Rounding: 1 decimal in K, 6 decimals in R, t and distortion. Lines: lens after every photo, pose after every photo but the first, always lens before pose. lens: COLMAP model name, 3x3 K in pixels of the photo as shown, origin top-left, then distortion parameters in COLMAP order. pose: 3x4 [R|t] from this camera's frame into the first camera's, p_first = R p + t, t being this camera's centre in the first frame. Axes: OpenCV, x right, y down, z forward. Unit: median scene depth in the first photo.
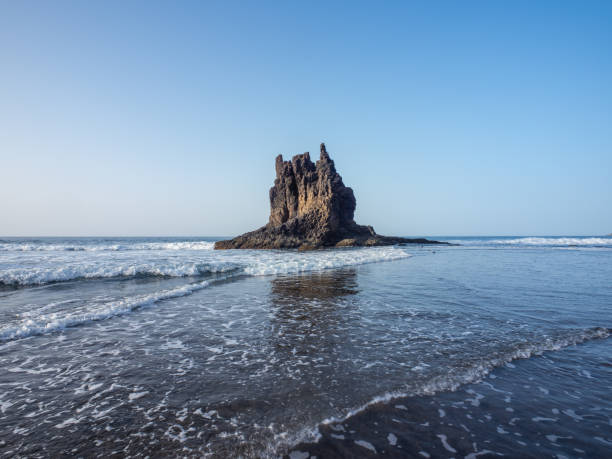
lens RADIAL K [[347.6, 0, 309.3], [0, 347.6, 230.7], [0, 0, 1]] dist [-0.034690, 0.000376]
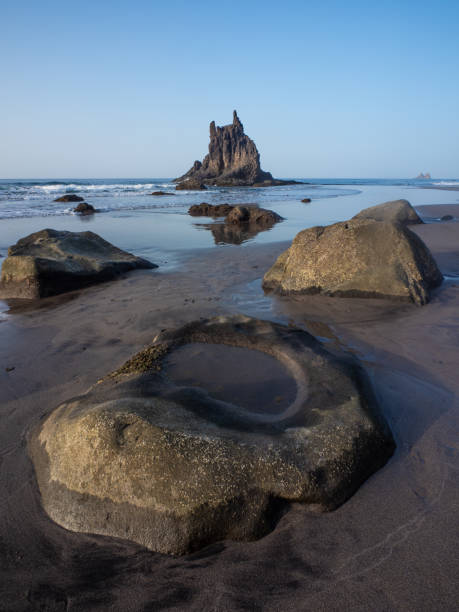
lens RADIAL K [[338.1, 0, 227.9], [0, 338.1, 307.7], [0, 0, 1]] dist [-0.016704, 0.002788]
pose [[0.972648, -0.083234, 0.216860, -0.433037], [-0.003943, 0.927545, 0.373692, -0.015114], [-0.232251, -0.364326, 0.901846, -0.664176]]
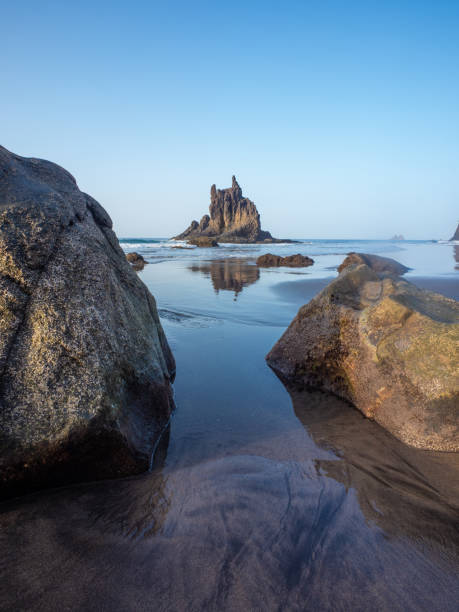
lens RADIAL K [[338.1, 0, 232.5], [0, 338.1, 304.0], [0, 0, 1]] dist [-0.016704, 0.002788]
pose [[0.960183, -0.046592, 0.275458, -0.481858], [-0.011730, 0.978402, 0.206377, -0.005589], [-0.279124, -0.201390, 0.938899, -0.607447]]
